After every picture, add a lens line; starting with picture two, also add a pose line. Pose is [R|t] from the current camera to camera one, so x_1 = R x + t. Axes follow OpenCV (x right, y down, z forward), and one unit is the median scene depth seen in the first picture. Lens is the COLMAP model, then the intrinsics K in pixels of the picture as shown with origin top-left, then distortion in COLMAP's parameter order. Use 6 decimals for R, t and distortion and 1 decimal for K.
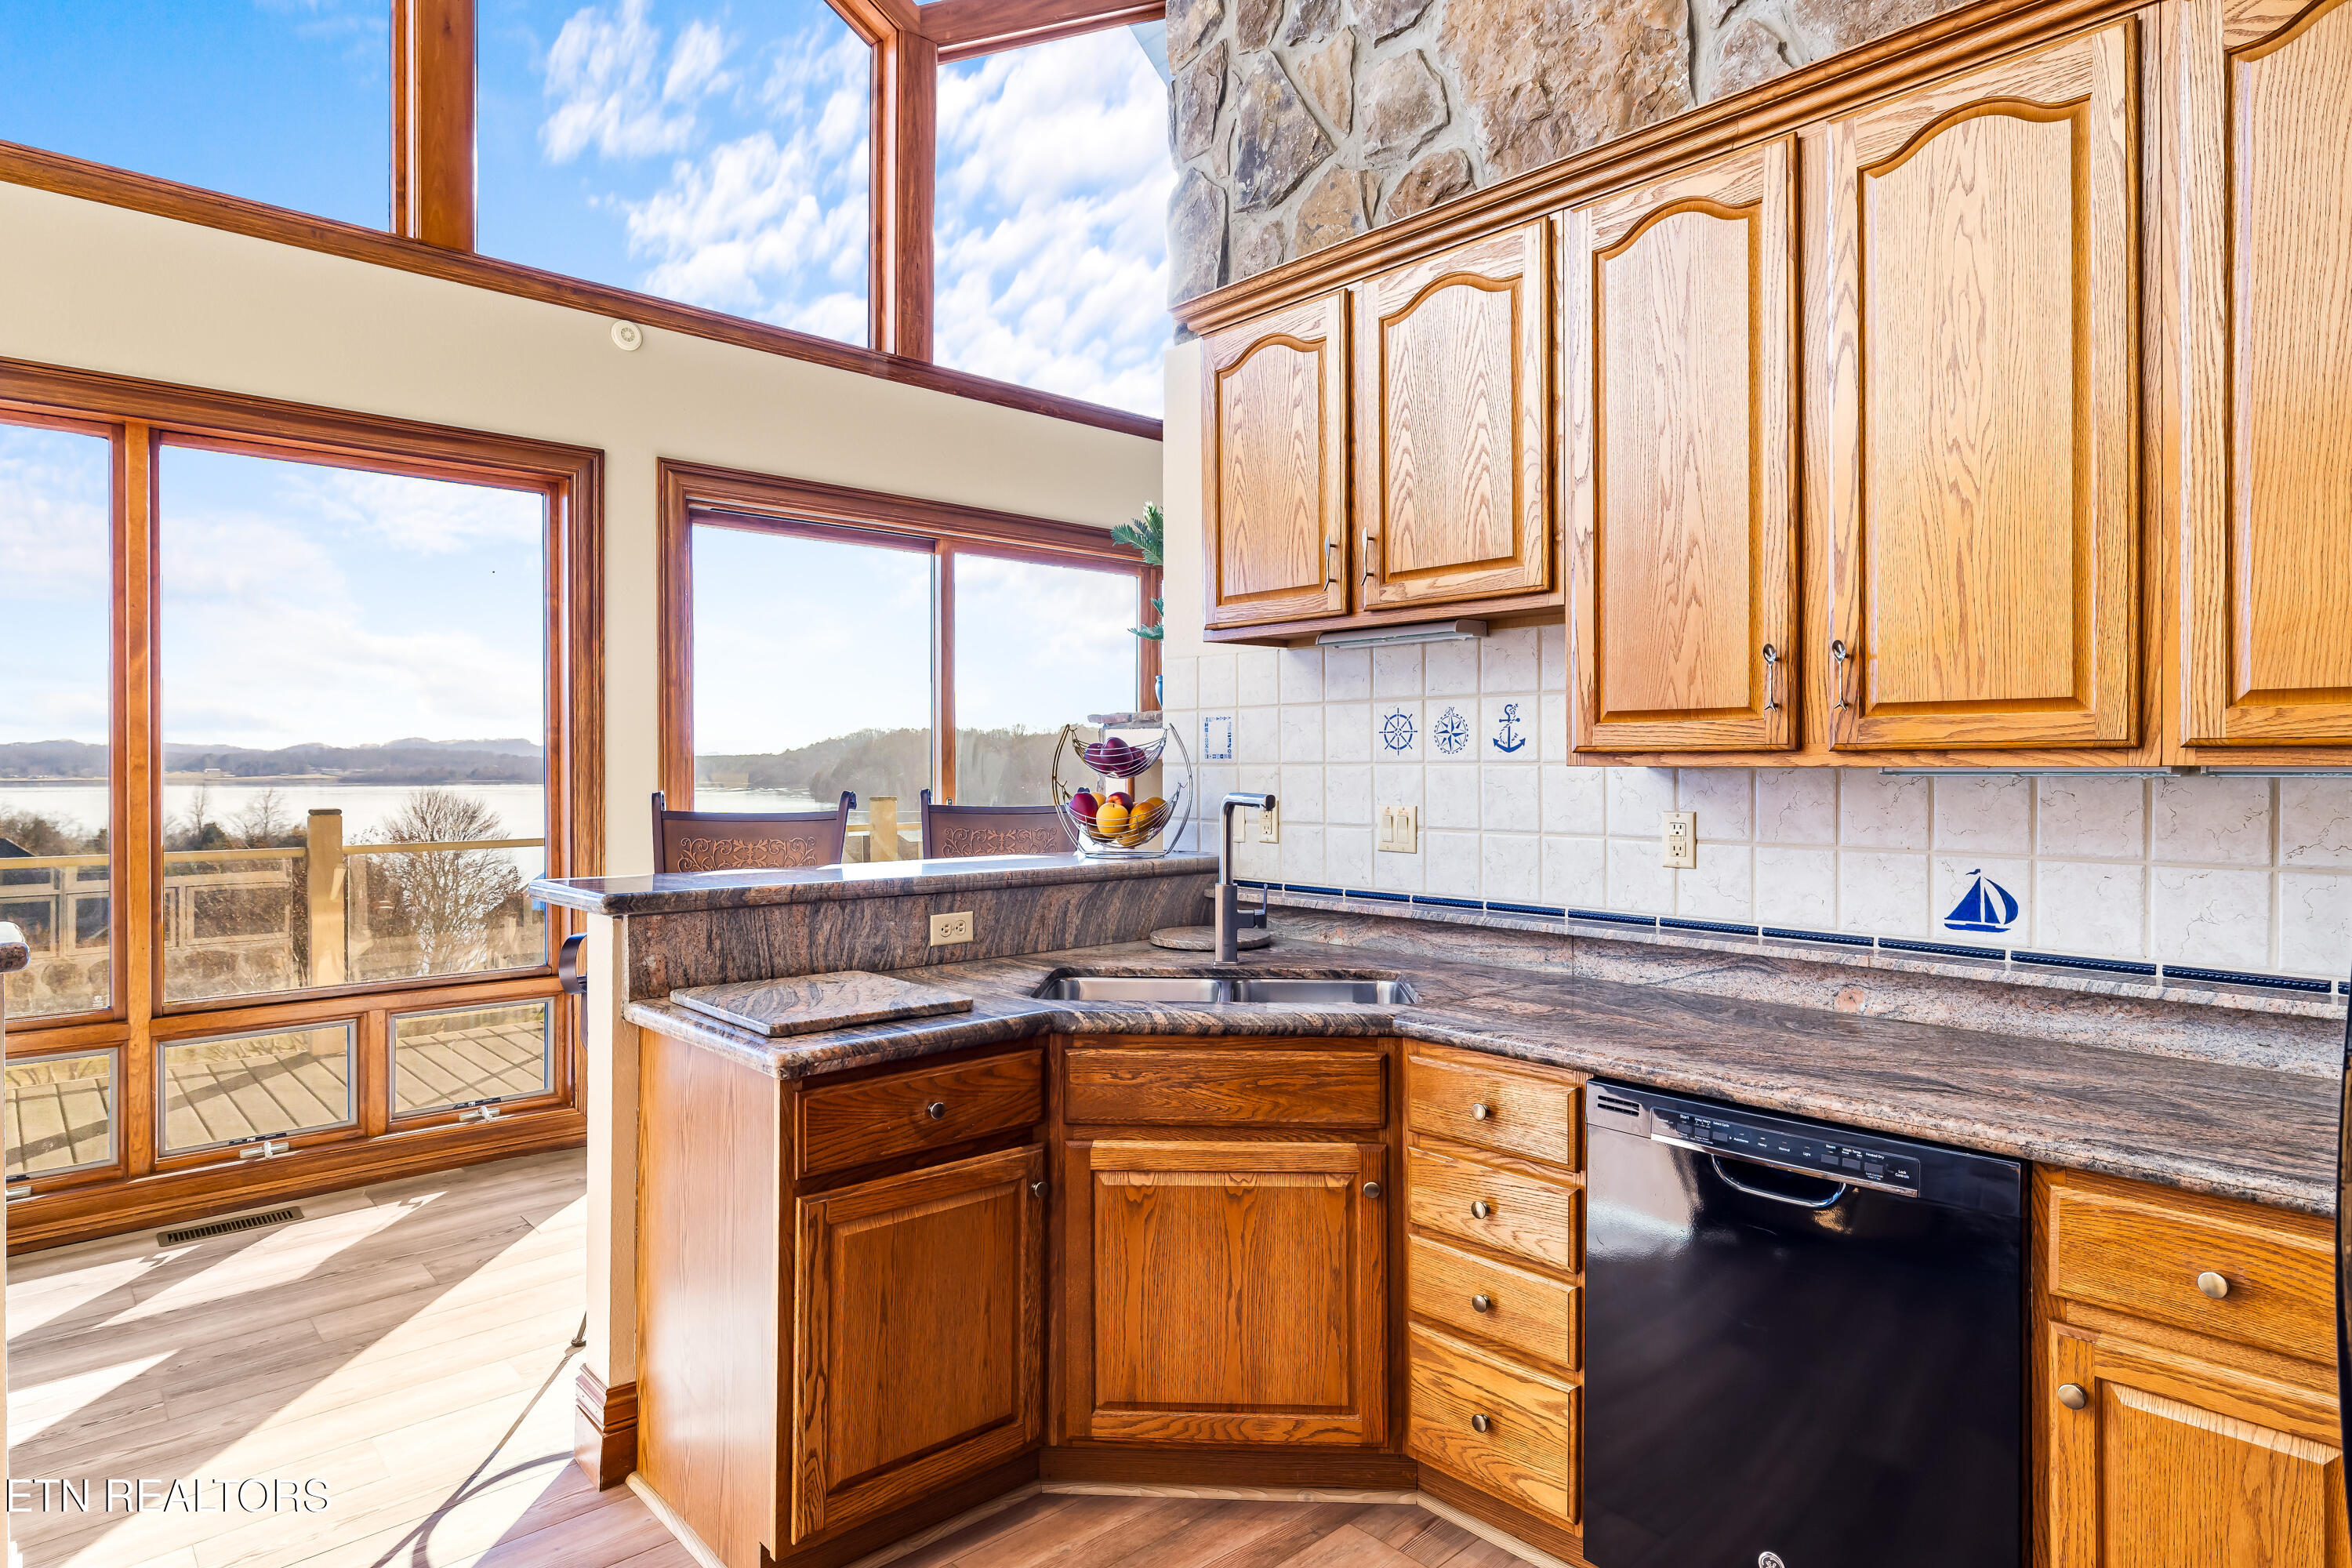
lens RADIAL K [[1318.6, 0, 1173.4], [0, 1318.6, 771.6], [0, 0, 1]] dist [-0.005520, 0.000489]
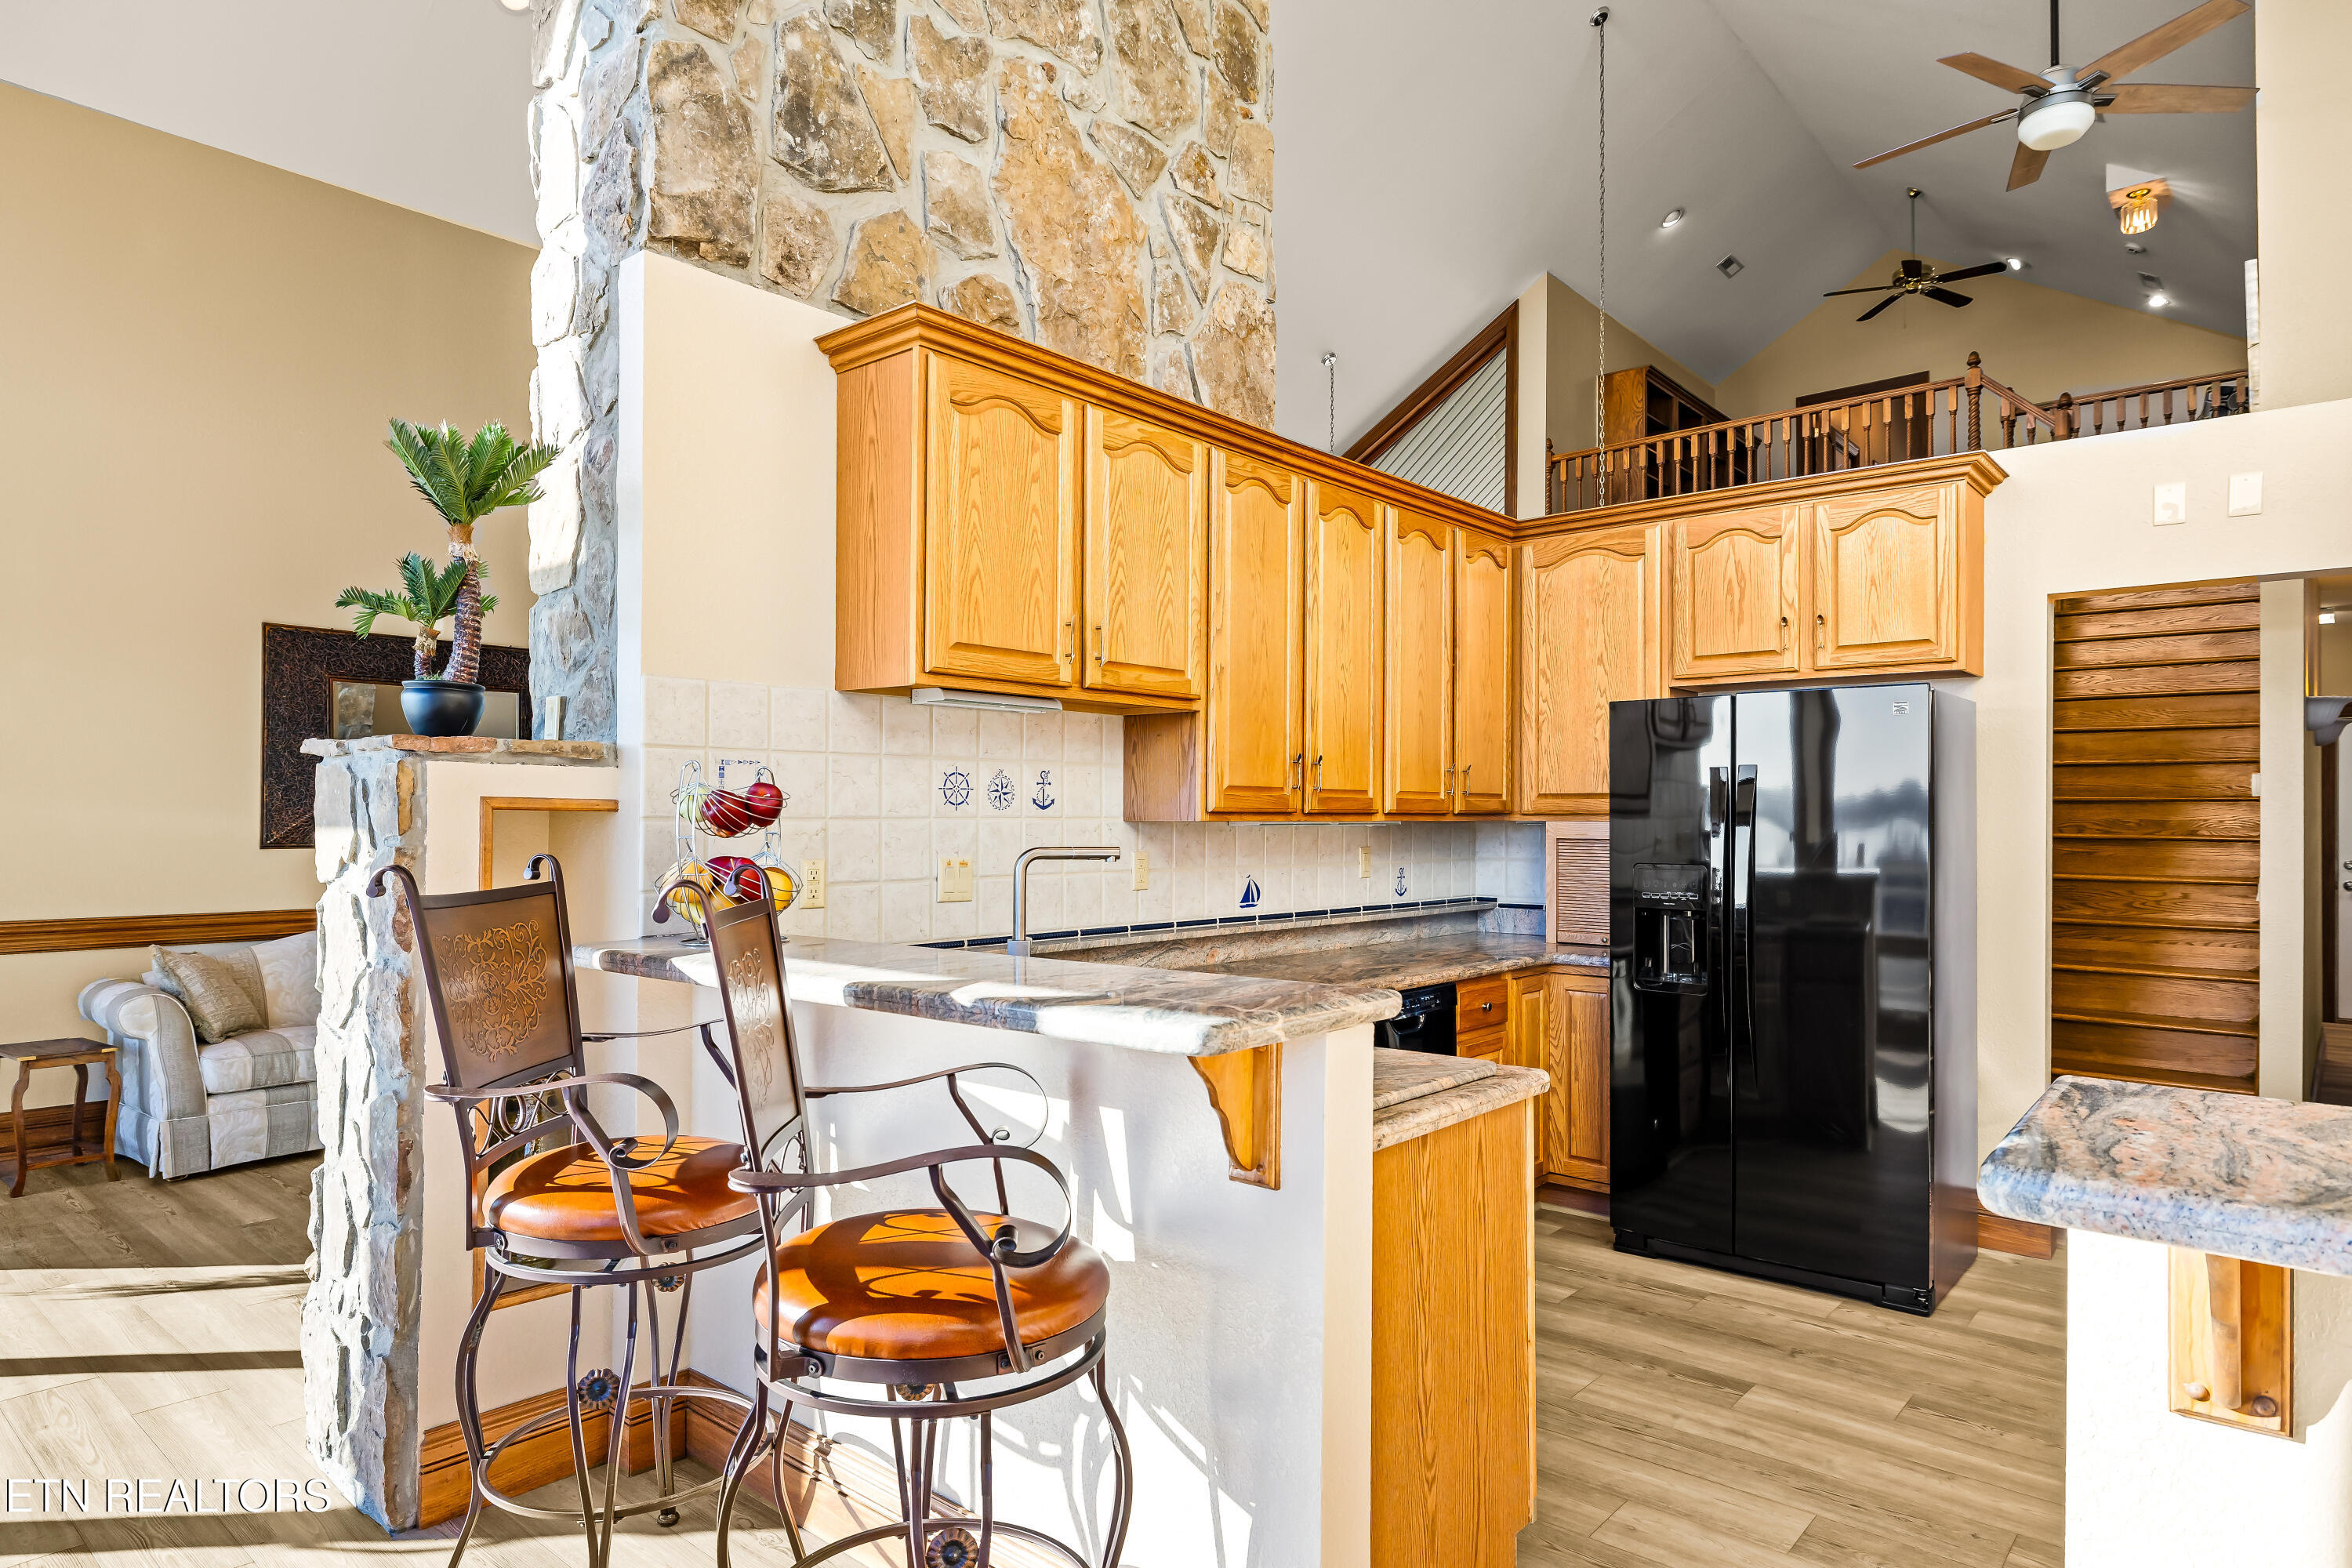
lens RADIAL K [[1346.6, 0, 1172.5], [0, 1346.6, 797.3], [0, 0, 1]] dist [0.004965, 0.000223]
pose [[-0.121360, 0.010396, 0.992554, -1.043487], [-0.001877, 0.999941, -0.010703, -0.013337], [-0.992607, -0.003162, -0.121333, 1.071175]]
